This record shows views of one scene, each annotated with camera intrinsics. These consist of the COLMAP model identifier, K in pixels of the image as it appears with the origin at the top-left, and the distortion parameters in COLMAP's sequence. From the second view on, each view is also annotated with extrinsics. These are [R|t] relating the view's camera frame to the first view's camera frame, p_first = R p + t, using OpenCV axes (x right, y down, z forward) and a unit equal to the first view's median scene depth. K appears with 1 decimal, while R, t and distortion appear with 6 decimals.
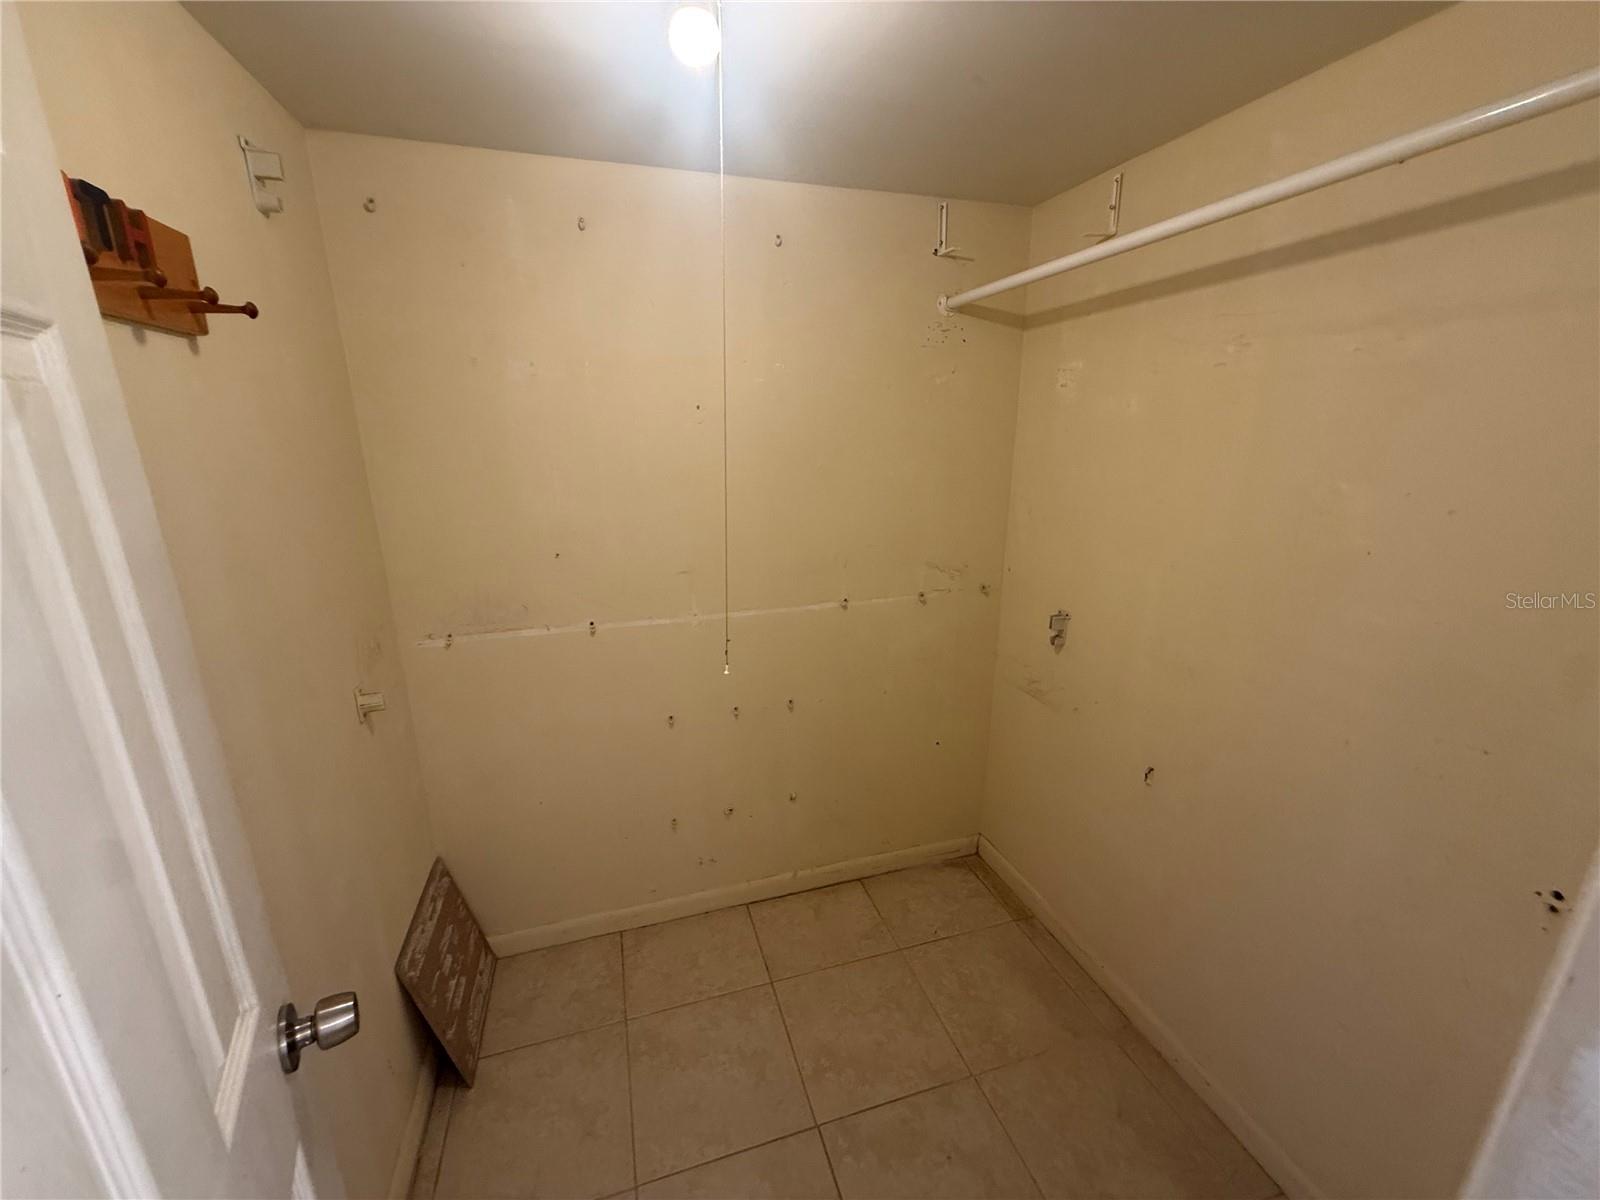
lens RADIAL K [[641.2, 0, 799.1], [0, 641.2, 601.5], [0, 0, 1]] dist [-0.002525, 0.000189]
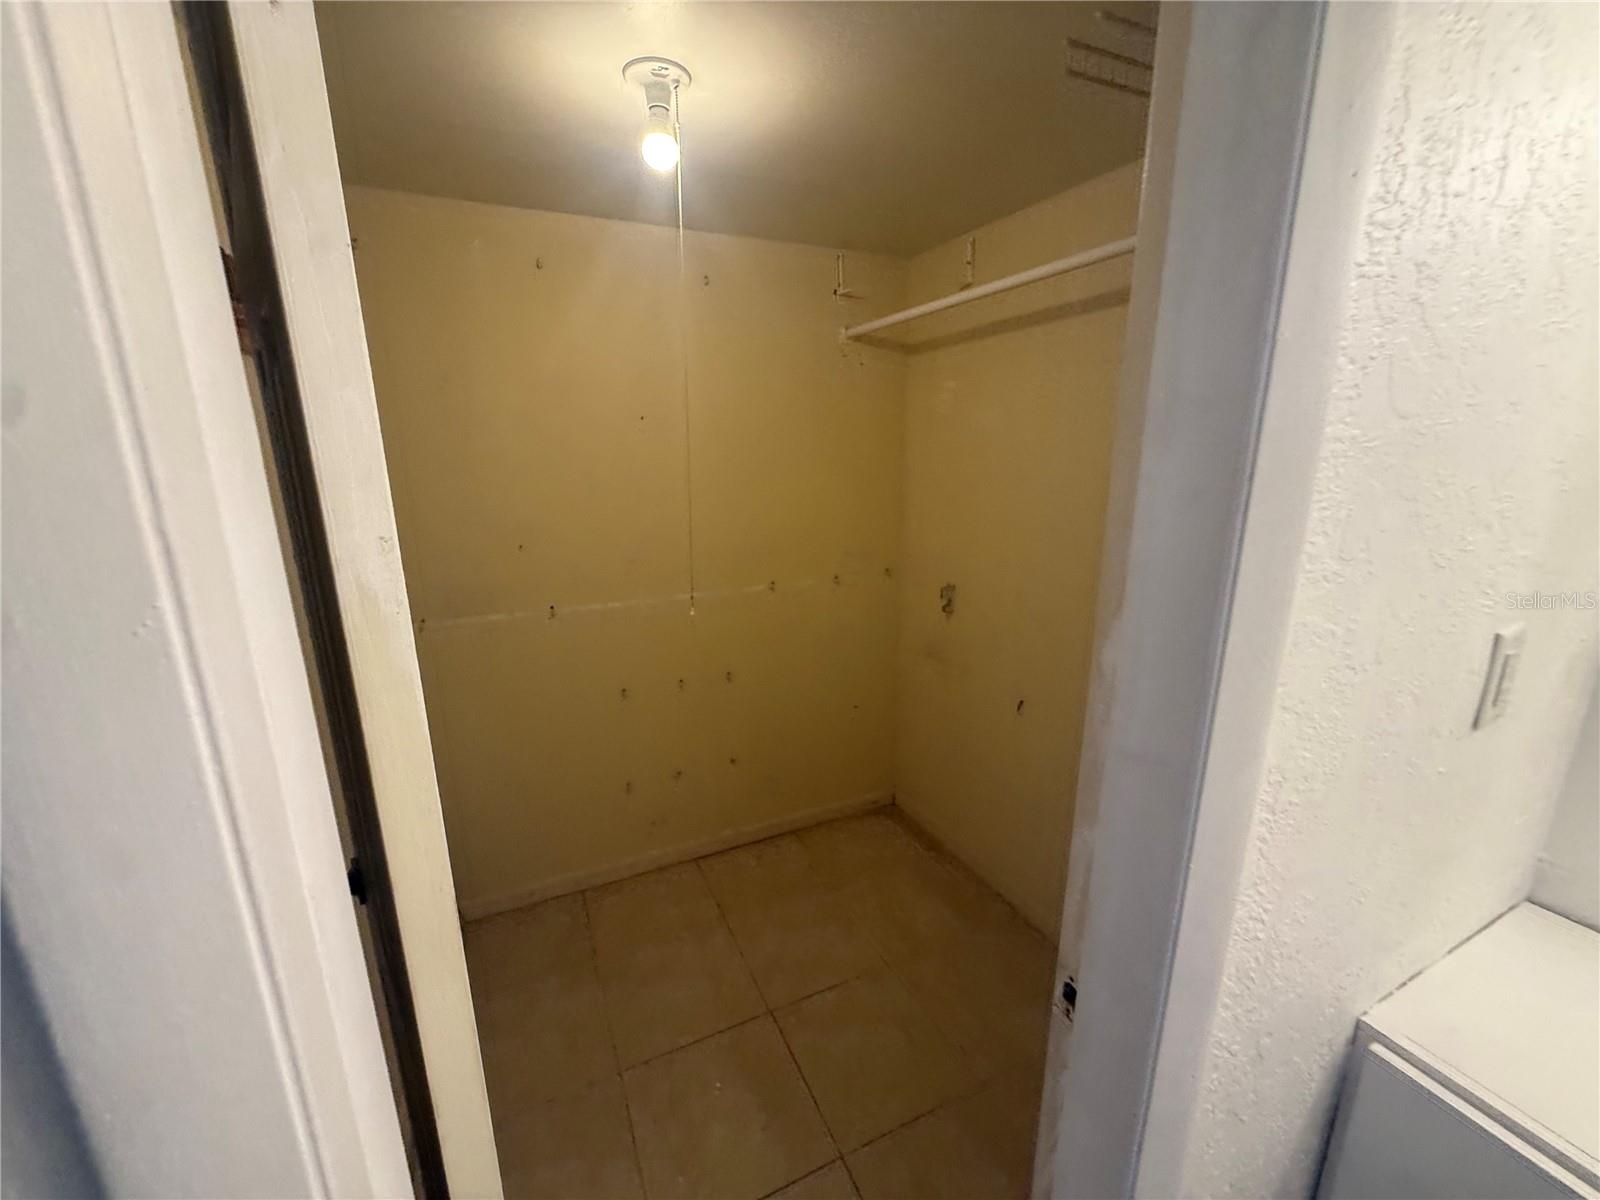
lens RADIAL K [[641.2, 0, 800.7], [0, 641.2, 601.0], [0, 0, 1]] dist [-0.002525, 0.000189]
pose [[0.990368, -0.039444, 0.132724, -0.035004], [0.043458, 0.998677, -0.027479, 0.068236], [-0.131465, 0.032982, 0.990772, -0.171197]]
